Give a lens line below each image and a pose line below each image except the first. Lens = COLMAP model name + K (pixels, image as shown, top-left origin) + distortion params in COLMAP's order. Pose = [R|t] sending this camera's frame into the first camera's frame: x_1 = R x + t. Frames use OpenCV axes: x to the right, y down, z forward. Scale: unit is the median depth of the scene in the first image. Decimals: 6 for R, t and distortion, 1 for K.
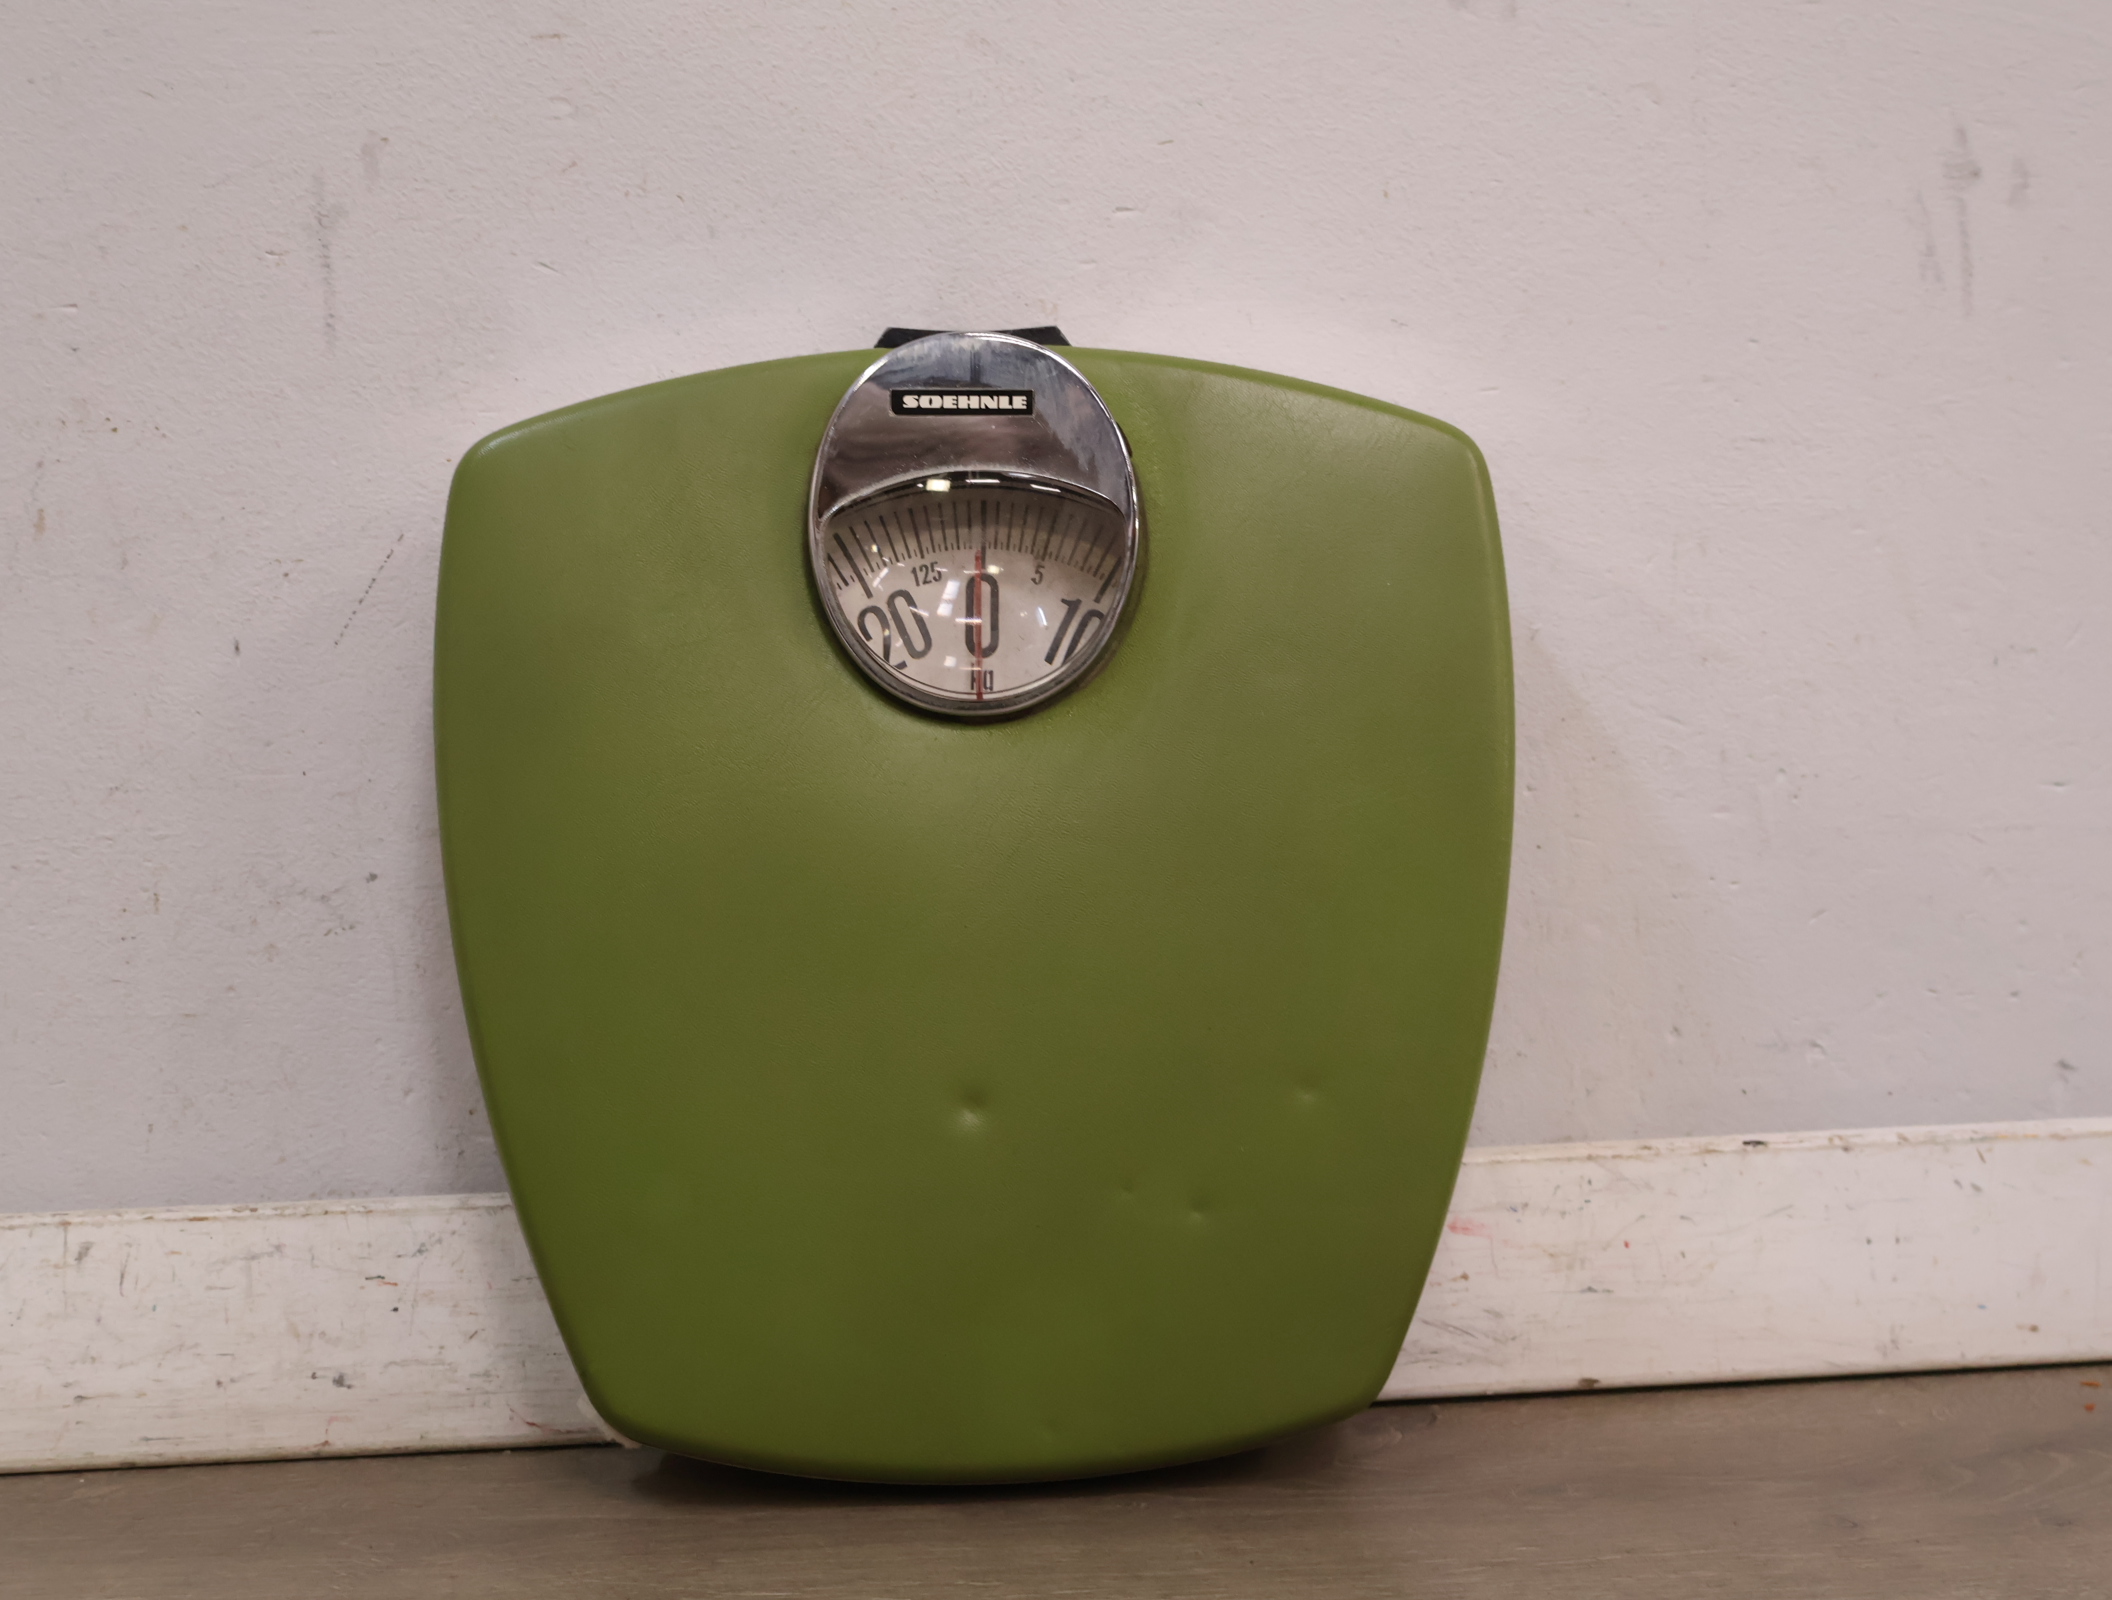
lens RADIAL K [[2194.0, 0, 1056.0], [0, 2194.0, 800.0], [0, 0, 1]] dist [0.016525, -0.001606]
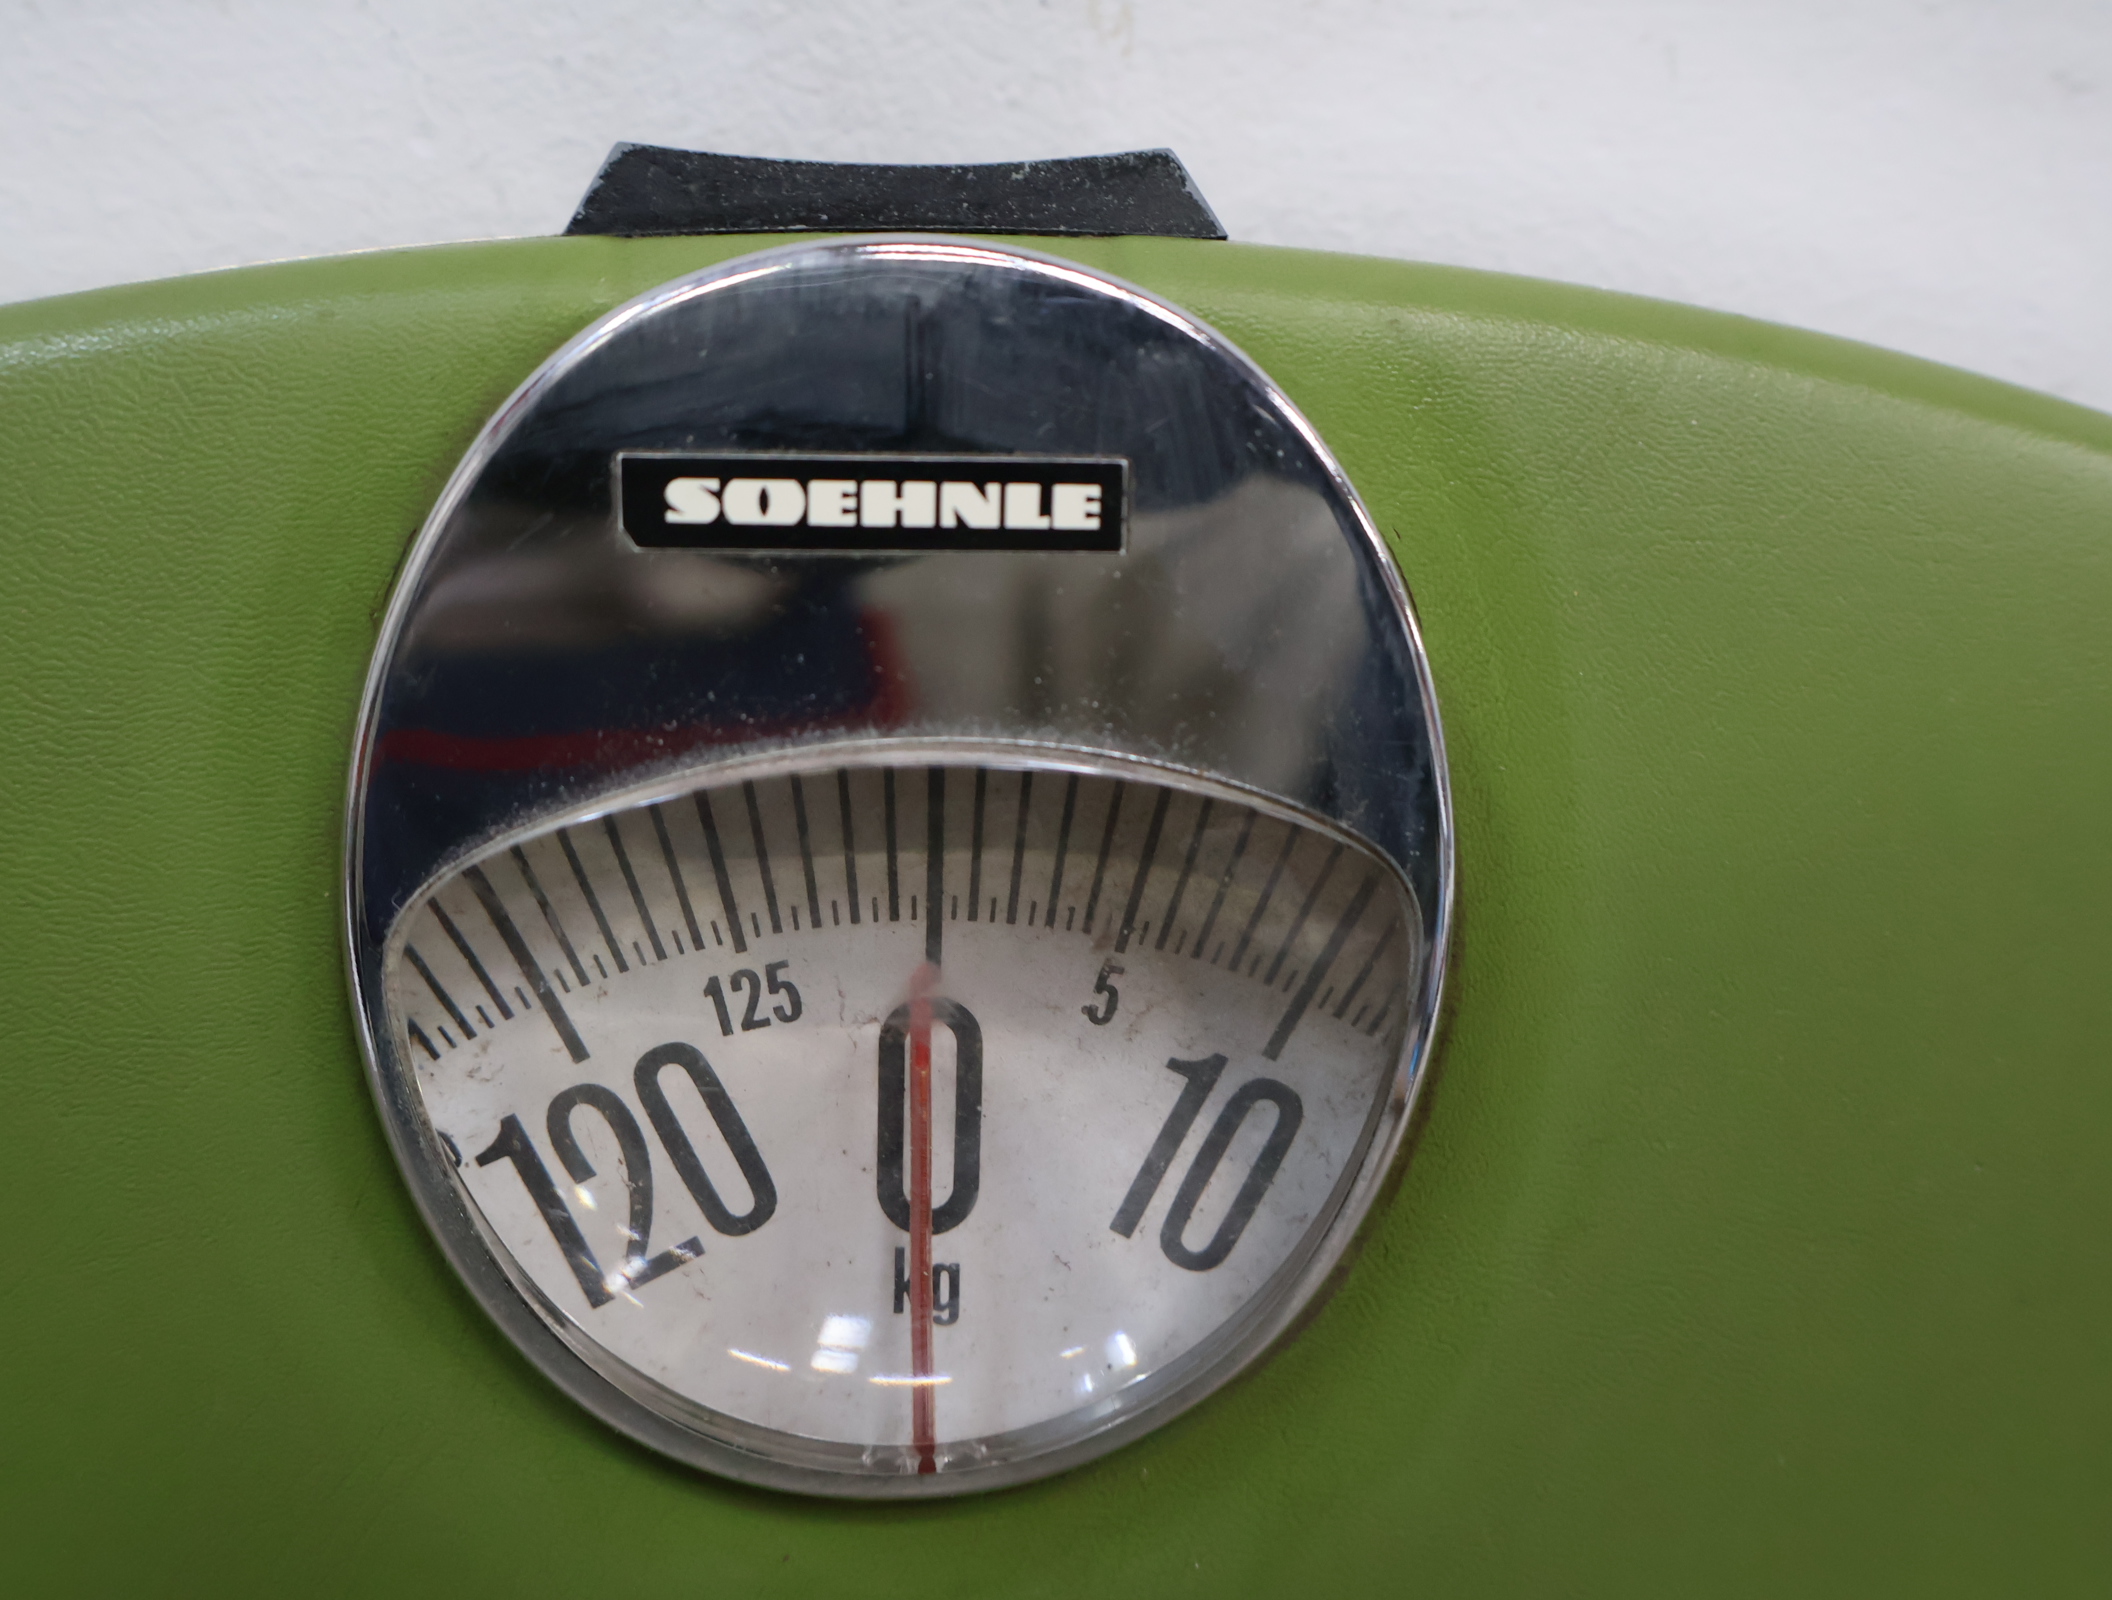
lens RADIAL K [[2205.3, 0, 1042.1], [0, 2205.3, 825.5], [0, 0, 1]] dist [0.006543, 0.003177]
pose [[0.997585, 0.009406, 0.068821, -0.037387], [-0.027767, 0.962182, 0.270988, -0.202258], [-0.063669, -0.272244, 0.960119, 0.658482]]
